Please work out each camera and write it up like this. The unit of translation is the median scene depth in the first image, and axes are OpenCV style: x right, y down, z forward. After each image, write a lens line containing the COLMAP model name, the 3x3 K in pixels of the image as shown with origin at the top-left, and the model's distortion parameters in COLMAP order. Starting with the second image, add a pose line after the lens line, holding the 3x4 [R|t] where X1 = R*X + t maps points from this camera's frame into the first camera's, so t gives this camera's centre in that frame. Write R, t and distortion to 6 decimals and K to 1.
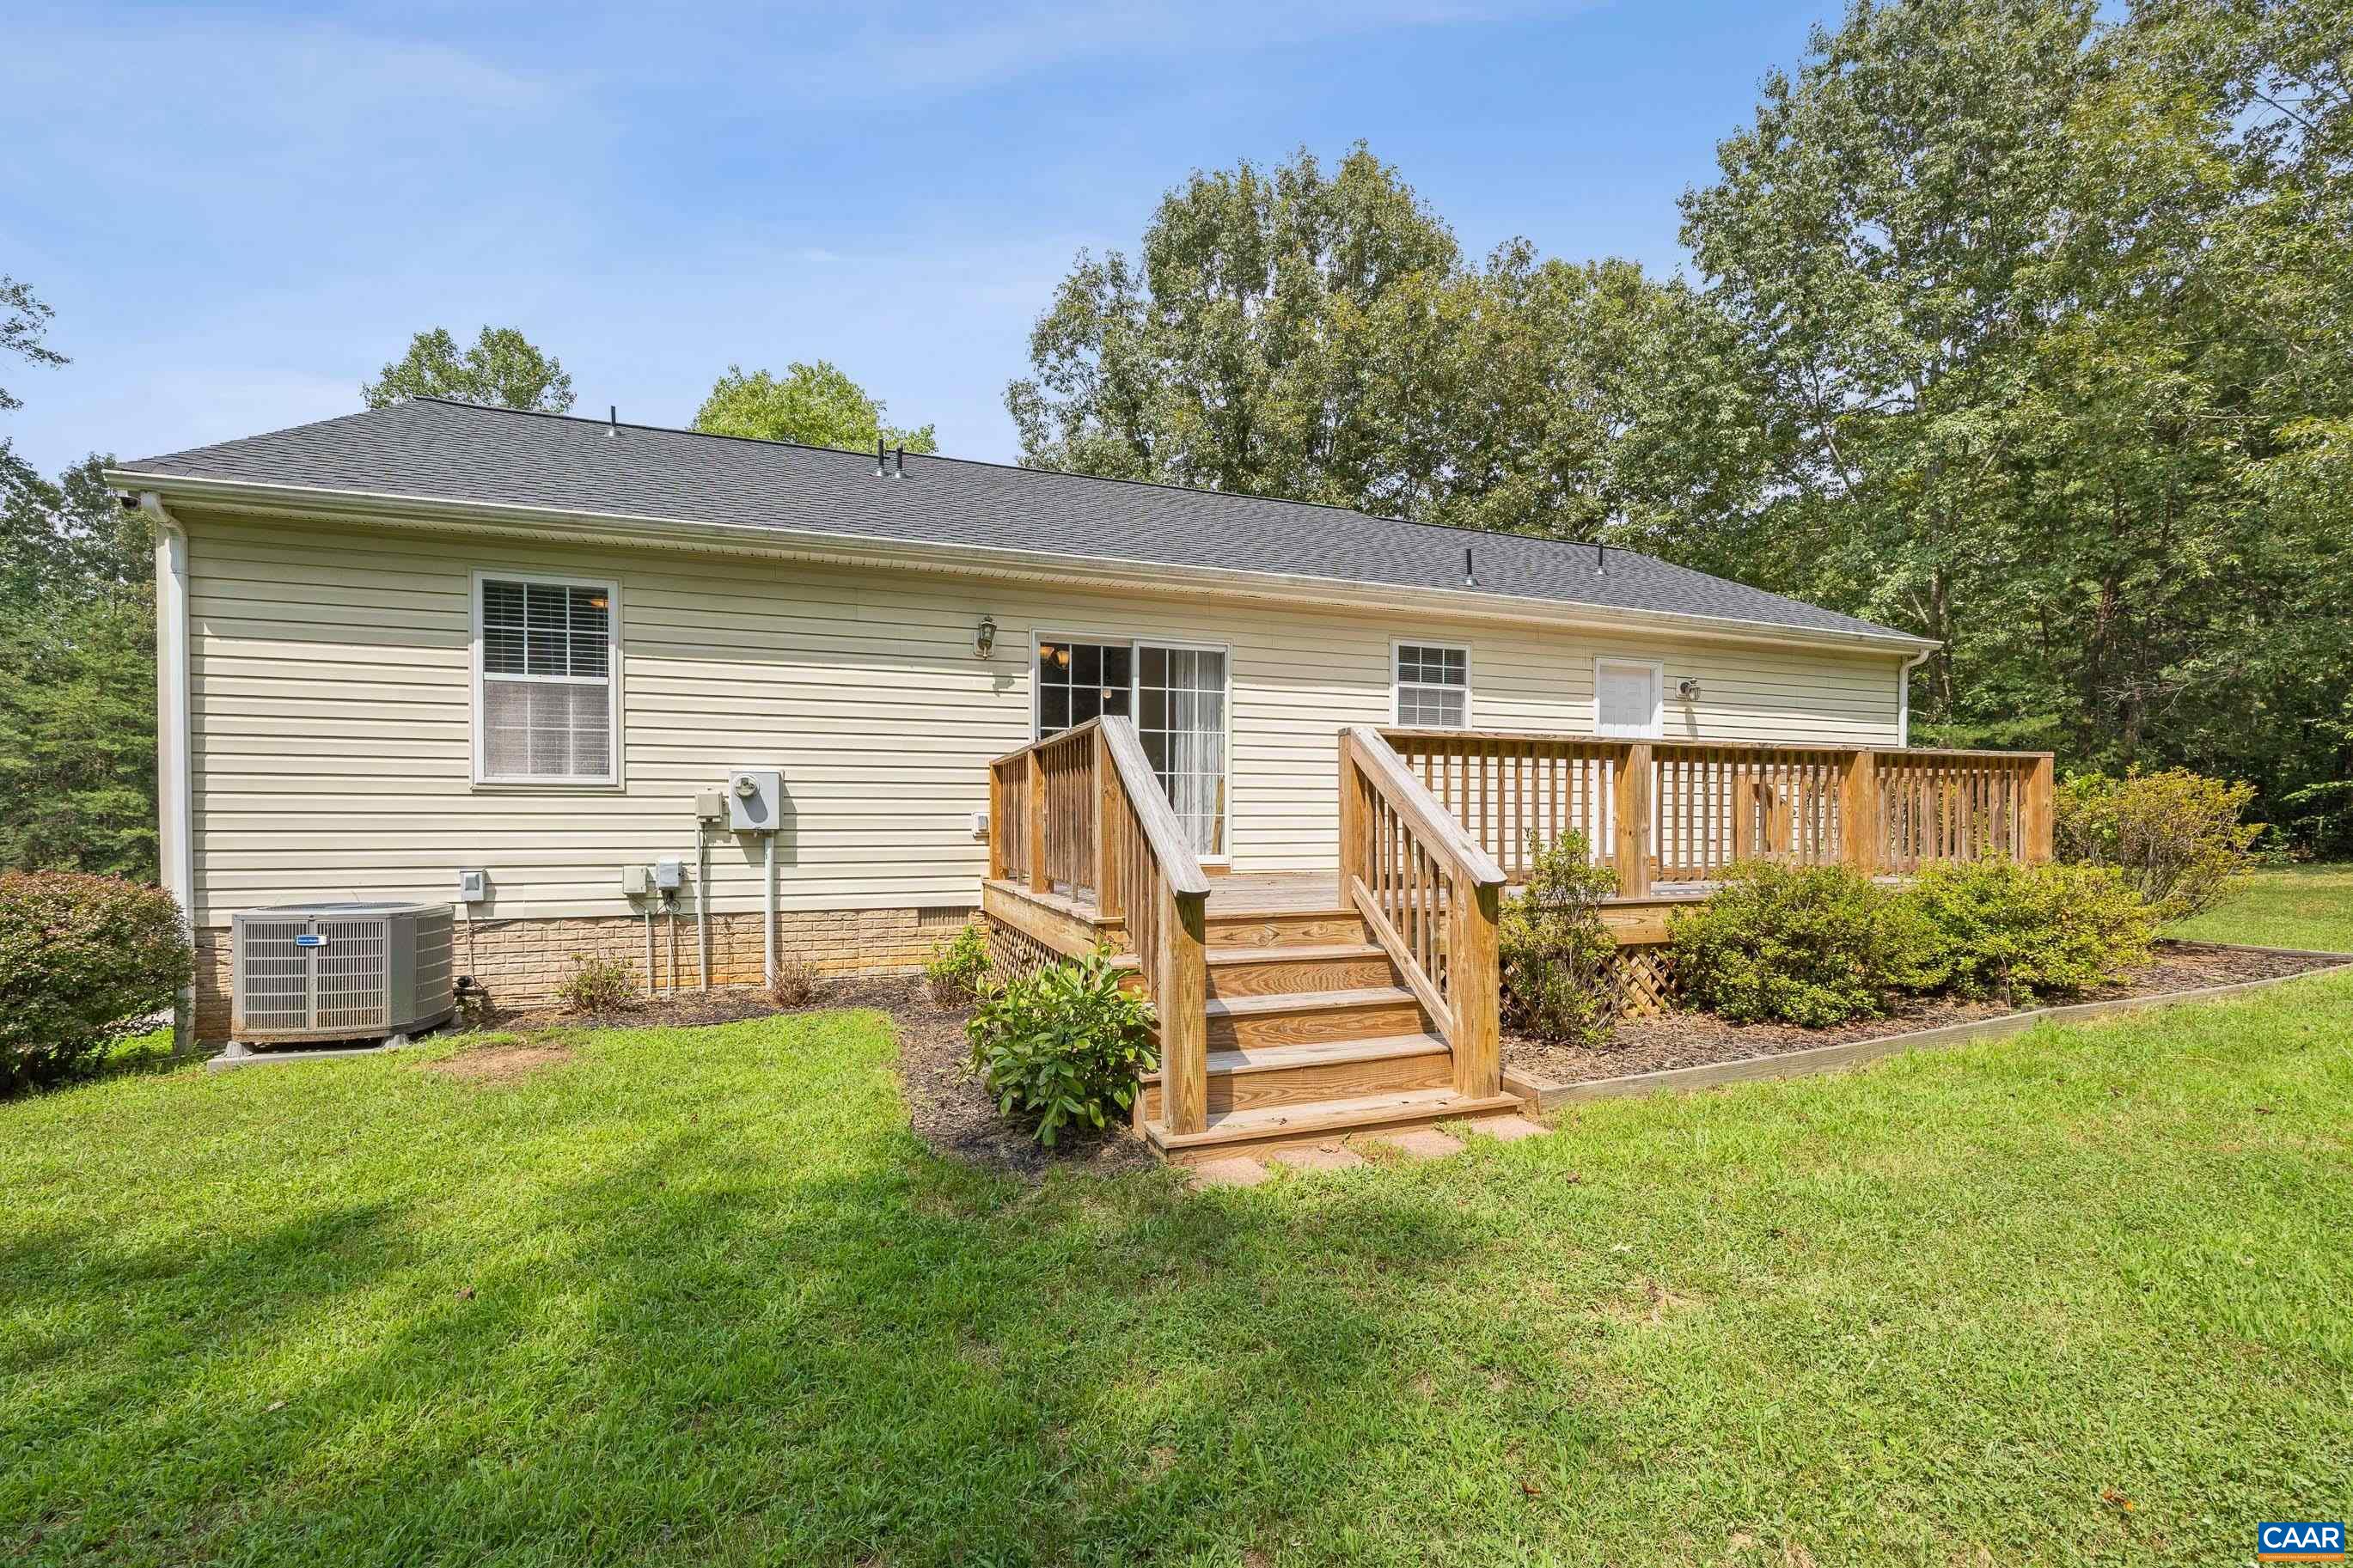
lens RADIAL K [[990.0, 0, 1203.9], [0, 990.0, 848.6], [0, 0, 1]] dist [-0.003395, 0.000250]
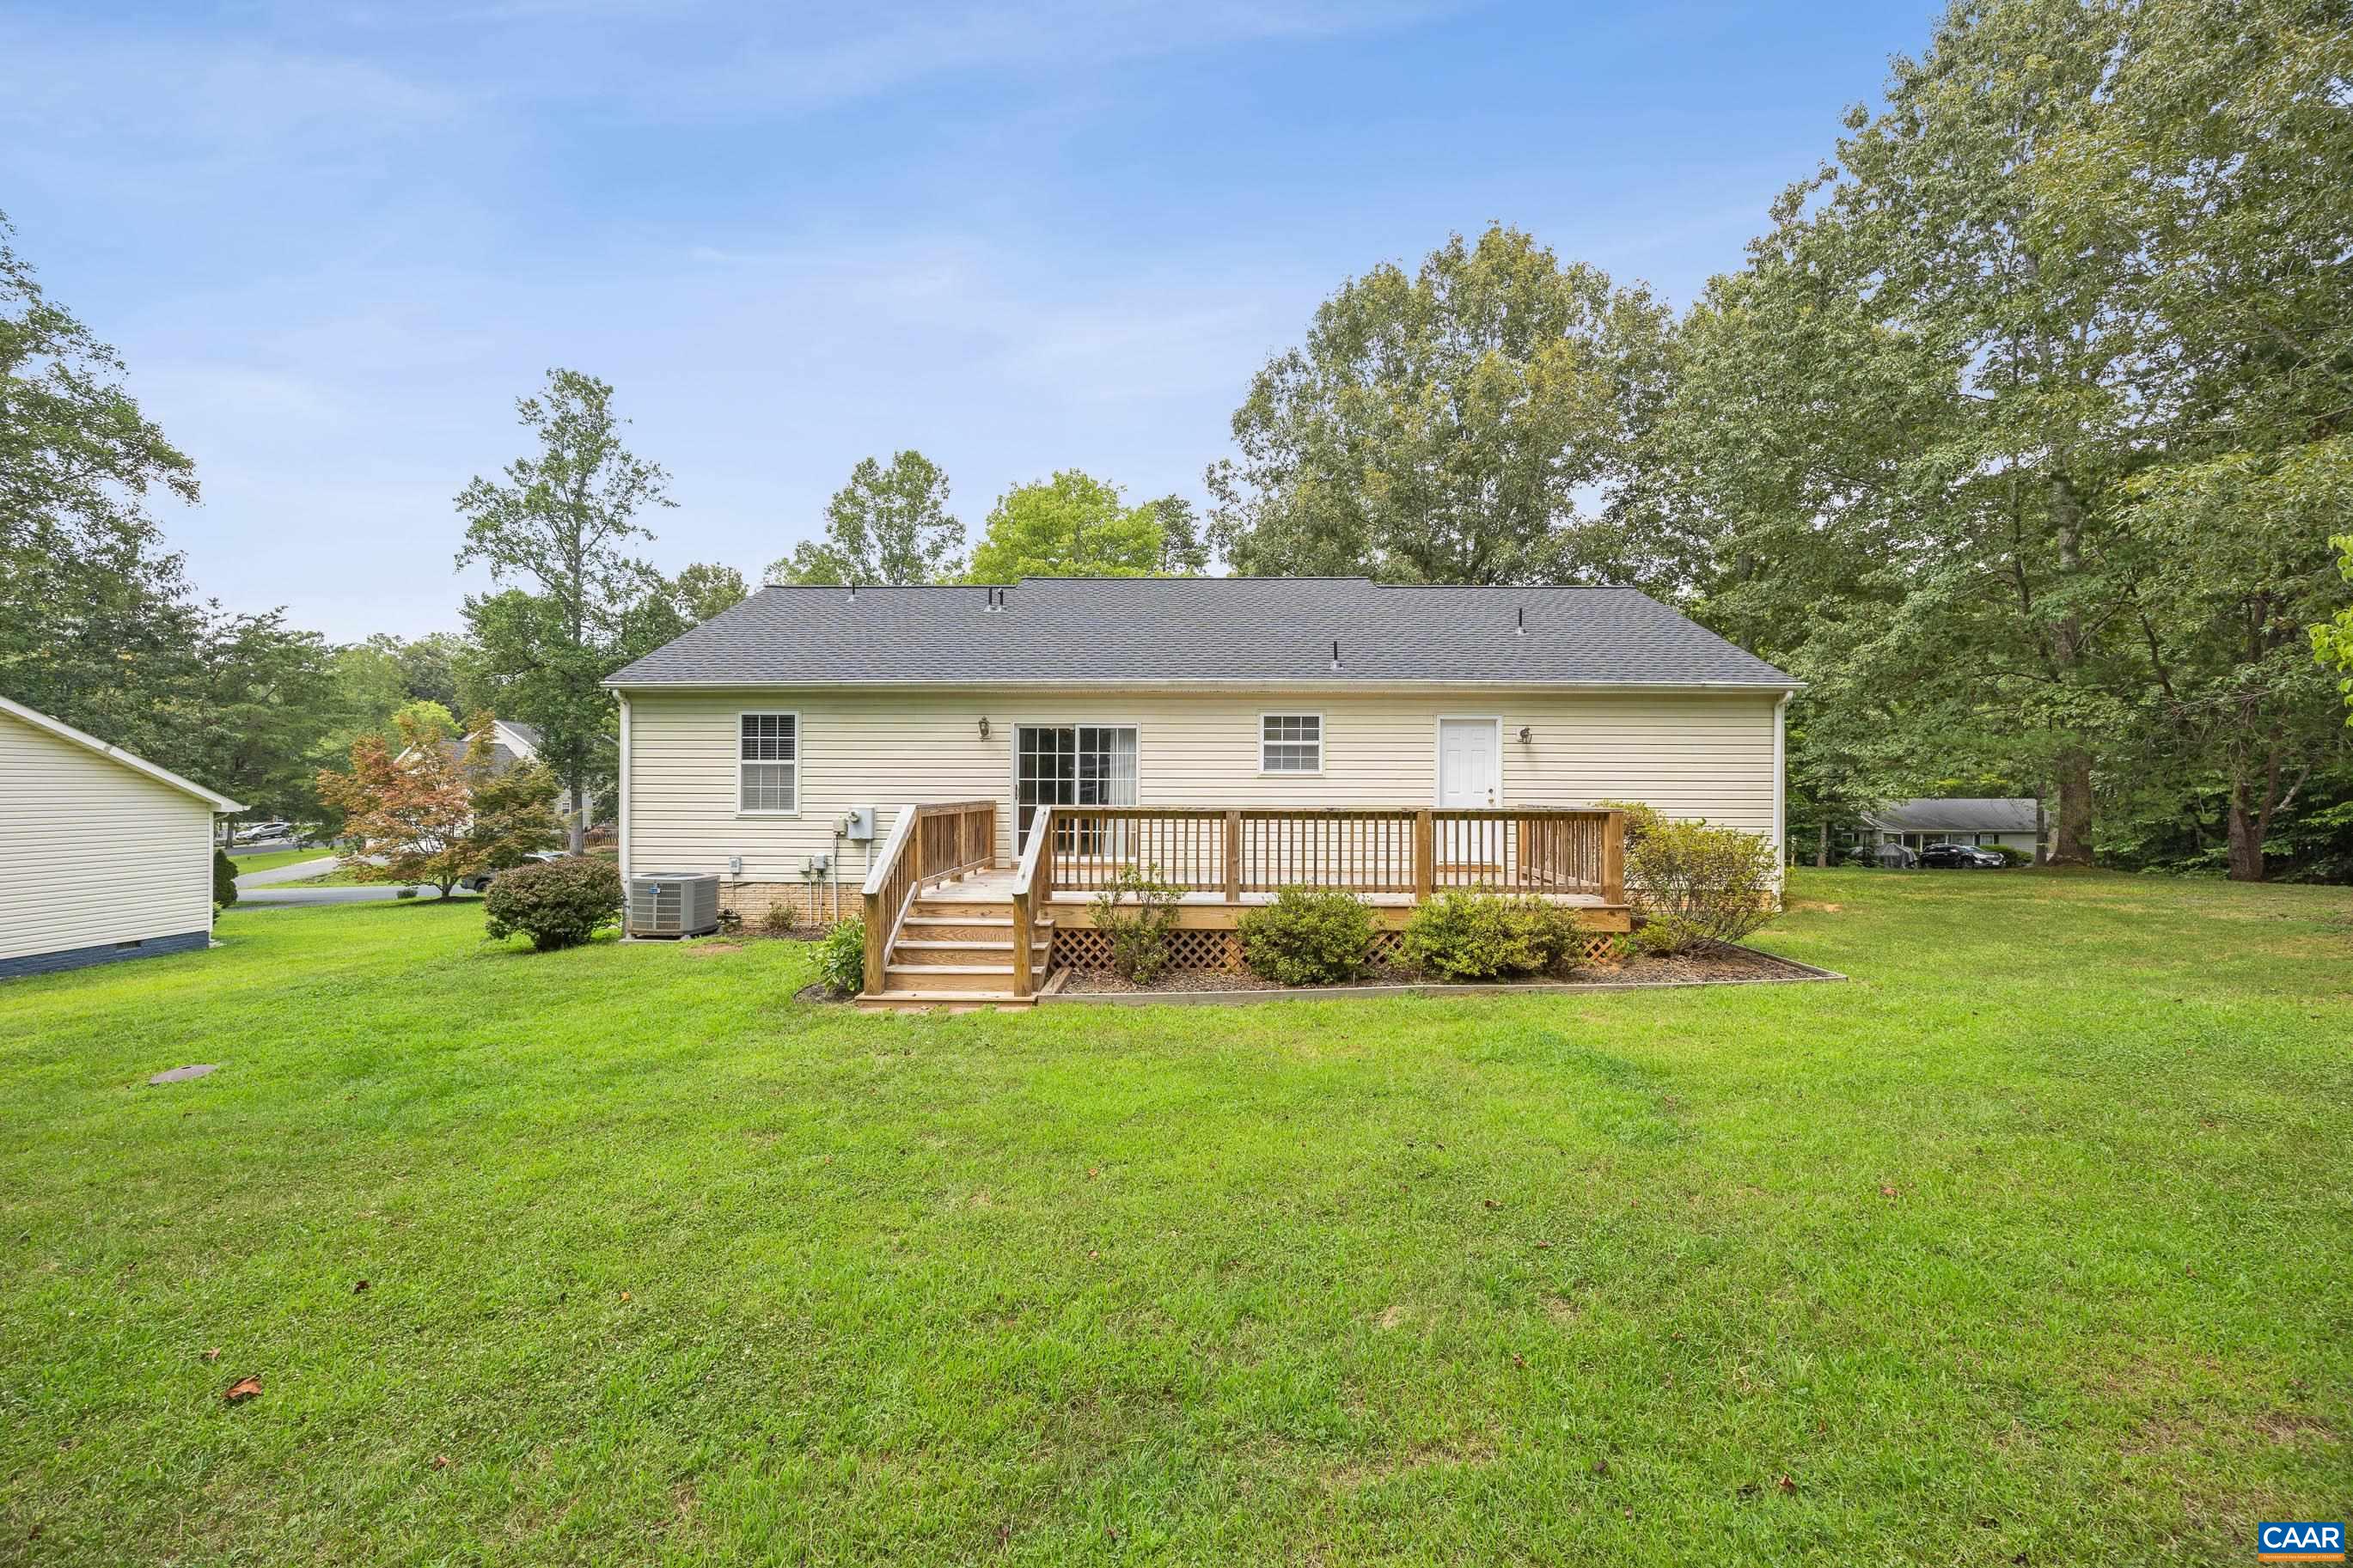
lens RADIAL K [[935.2, 0, 1189.9], [0, 935.2, 780.3], [0, 0, 1]] dist [-0.001198, -0.000002]
pose [[0.929873, 0.004555, -0.367853, 0.755285], [-0.015676, 0.999506, -0.027249, -0.088670], [0.367547, 0.031105, 0.929485, -0.405123]]
